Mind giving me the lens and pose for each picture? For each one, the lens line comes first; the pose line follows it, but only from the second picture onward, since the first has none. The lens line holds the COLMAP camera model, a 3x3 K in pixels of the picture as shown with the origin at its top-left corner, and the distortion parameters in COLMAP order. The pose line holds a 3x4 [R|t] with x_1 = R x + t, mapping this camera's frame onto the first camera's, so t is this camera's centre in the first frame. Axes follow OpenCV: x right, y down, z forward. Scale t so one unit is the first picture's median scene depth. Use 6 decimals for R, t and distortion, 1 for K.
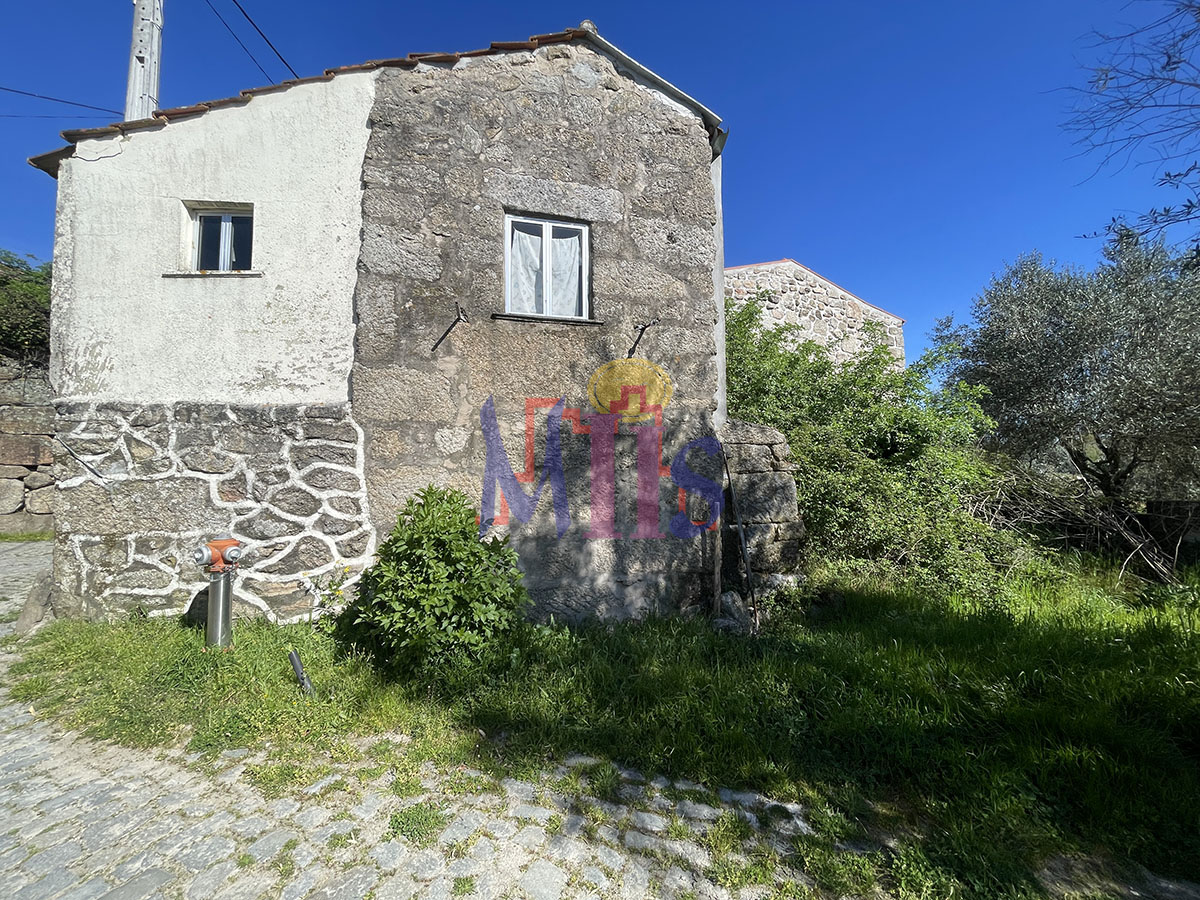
lens RADIAL K [[483.5, 0, 600.0], [0, 483.5, 450.0], [0, 0, 1]] dist [-0.003513, -0.000058]
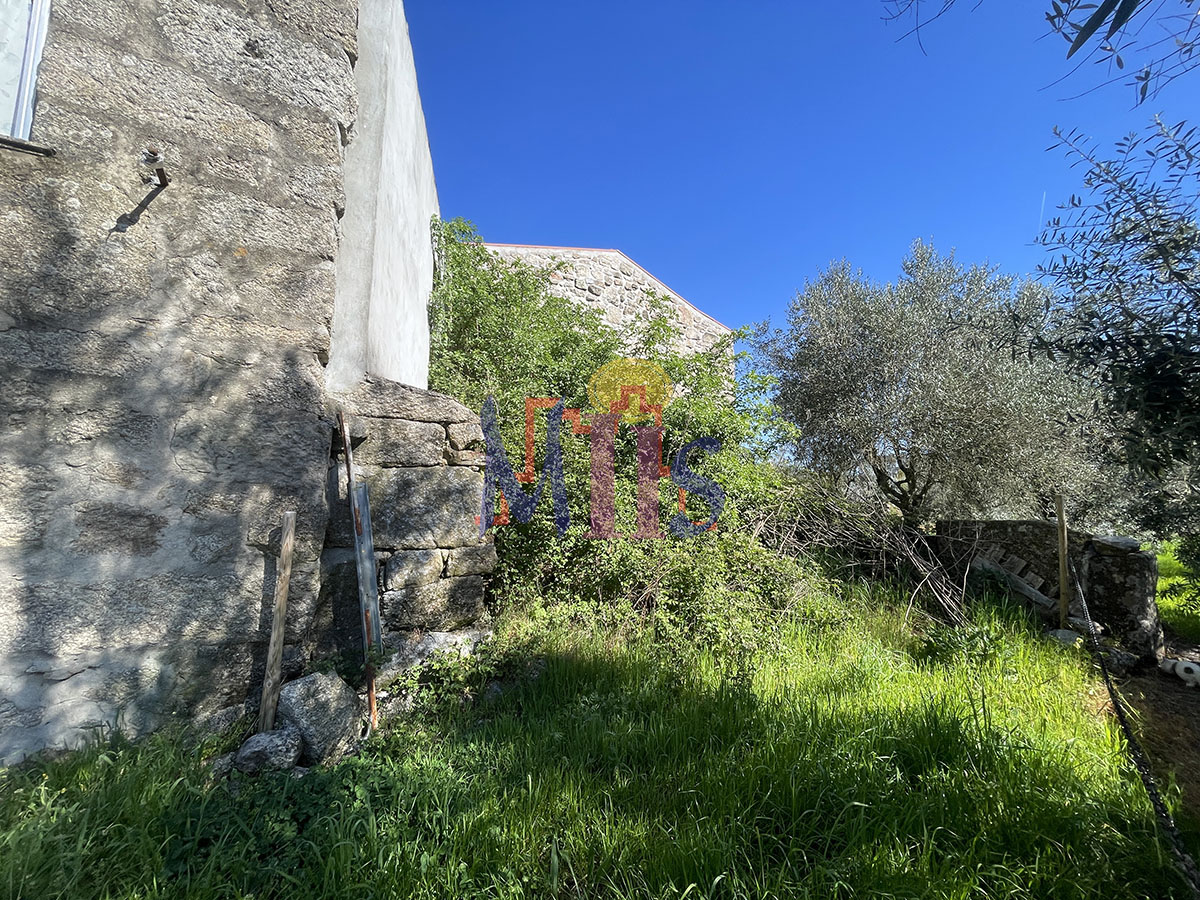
lens RADIAL K [[483.5, 0, 600.0], [0, 483.5, 450.0], [0, 0, 1]] dist [-0.003513, -0.000058]
pose [[0.972793, 0.042496, 0.227746, 0.450561], [-0.032370, 0.998322, -0.048014, 0.052850], [-0.229405, 0.039336, 0.972536, 0.378694]]
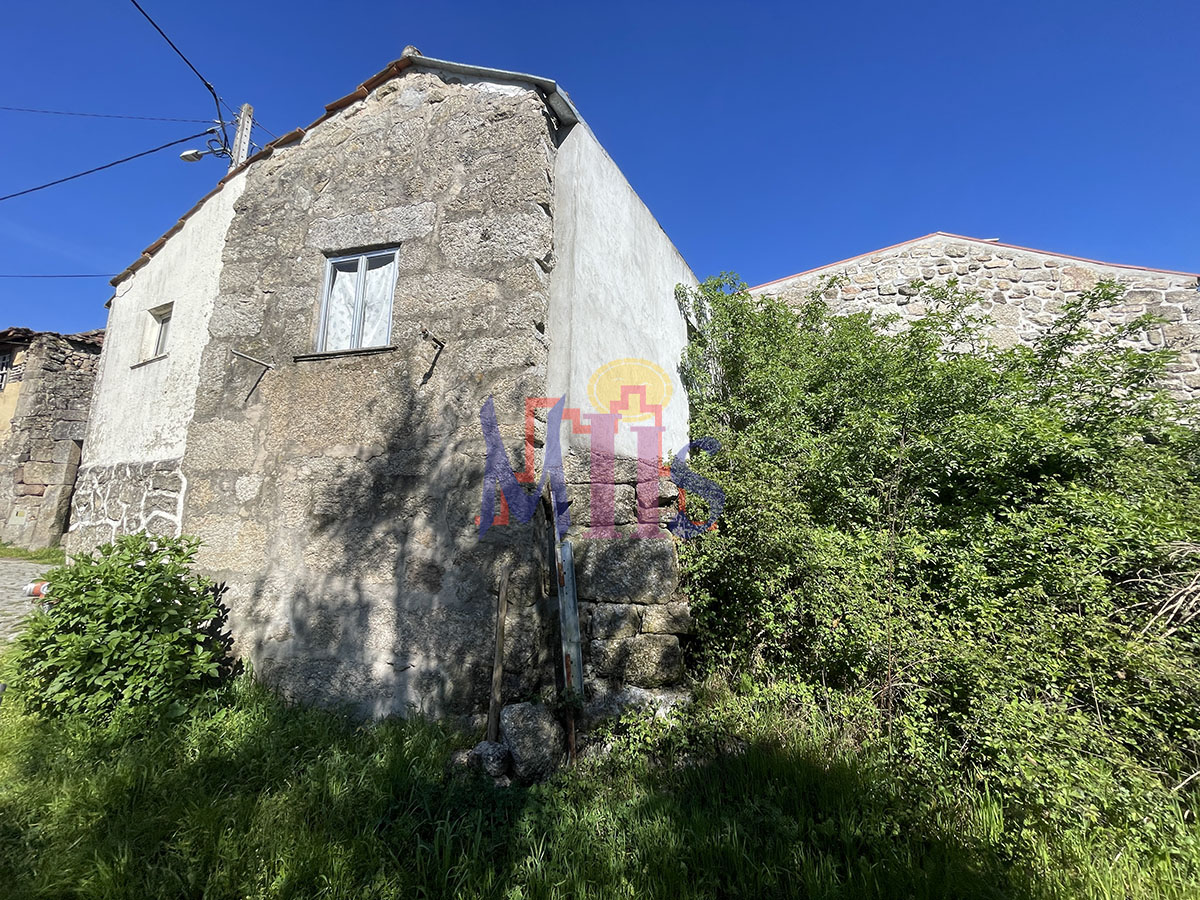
lens RADIAL K [[482.1, 0, 600.0], [0, 482.1, 450.0], [0, 0, 1]] dist [-0.001377, 0.000274]
pose [[0.876329, -0.068556, -0.476810, 0.704916], [0.009593, 0.992108, -0.125015, 0.029310], [0.481618, 0.104980, 0.870071, 0.430180]]
